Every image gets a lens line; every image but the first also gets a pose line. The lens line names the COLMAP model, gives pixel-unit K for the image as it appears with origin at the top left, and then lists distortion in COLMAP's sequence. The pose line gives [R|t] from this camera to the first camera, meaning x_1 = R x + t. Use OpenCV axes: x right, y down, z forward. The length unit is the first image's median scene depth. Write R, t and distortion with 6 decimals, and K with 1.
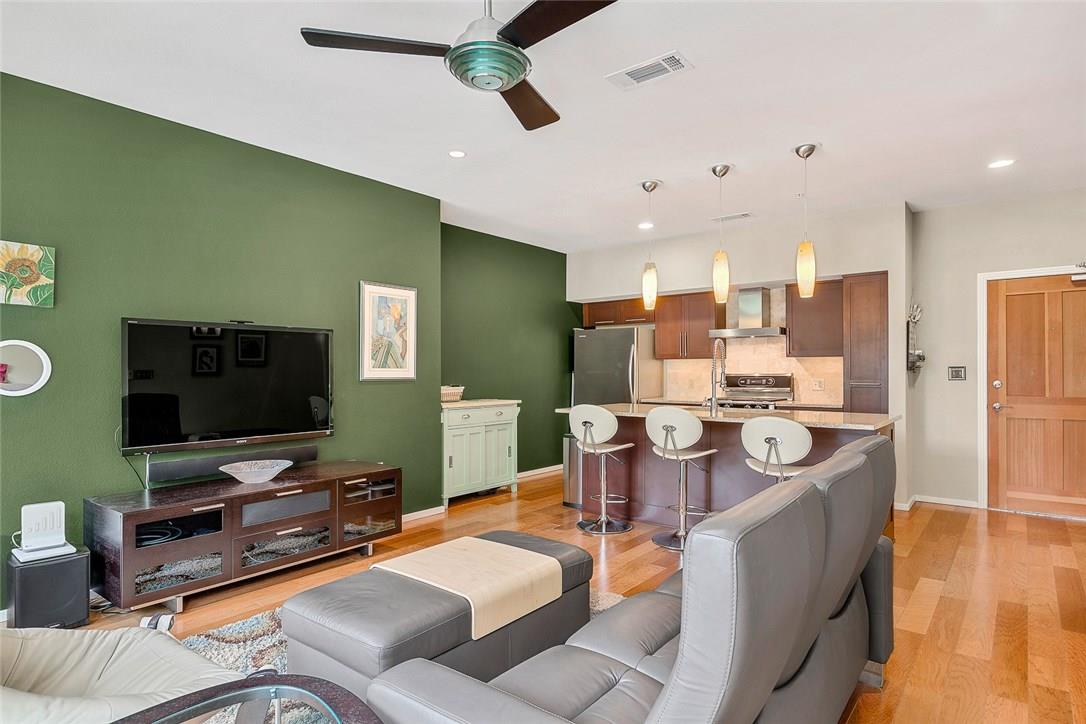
lens RADIAL K [[602.6, 0, 539.5], [0, 602.6, 367.8], [0, 0, 1]] dist [-0.001701, -0.000116]
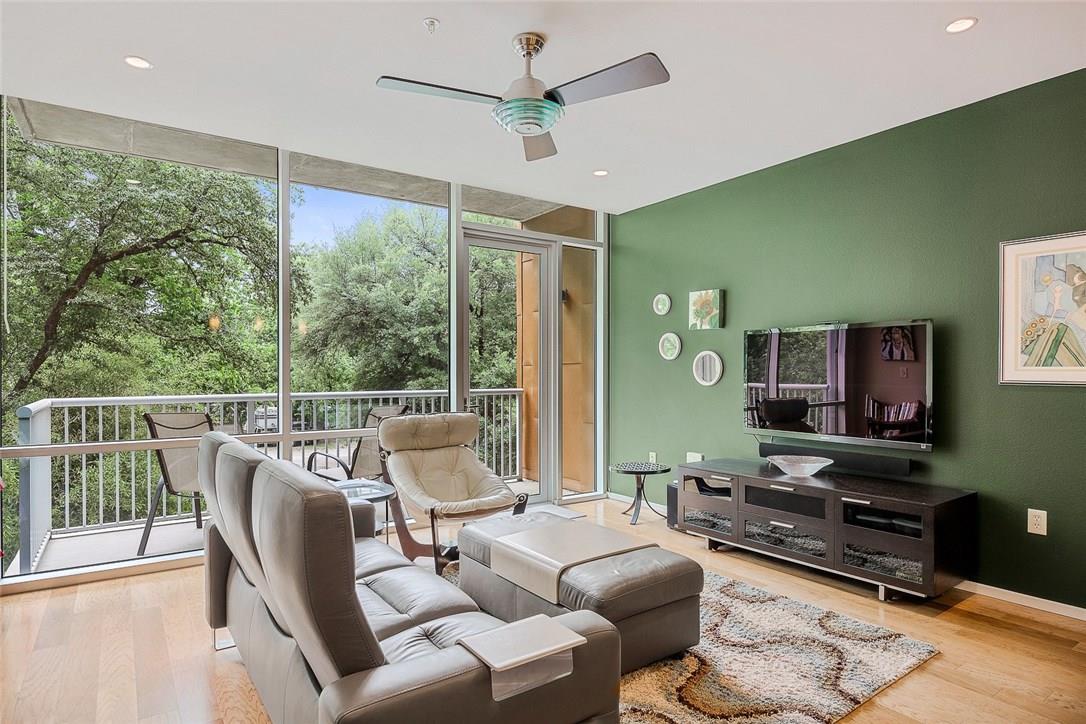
lens RADIAL K [[612.8, 0, 542.5], [0, 612.8, 374.2], [0, 0, 1]] dist [-0.000944, -0.002976]
pose [[-0.280250, 0.006380, -0.959906, 0.483308], [0.004344, 0.999976, 0.005378, 0.002955], [0.959917, -0.002663, -0.280271, 0.609764]]
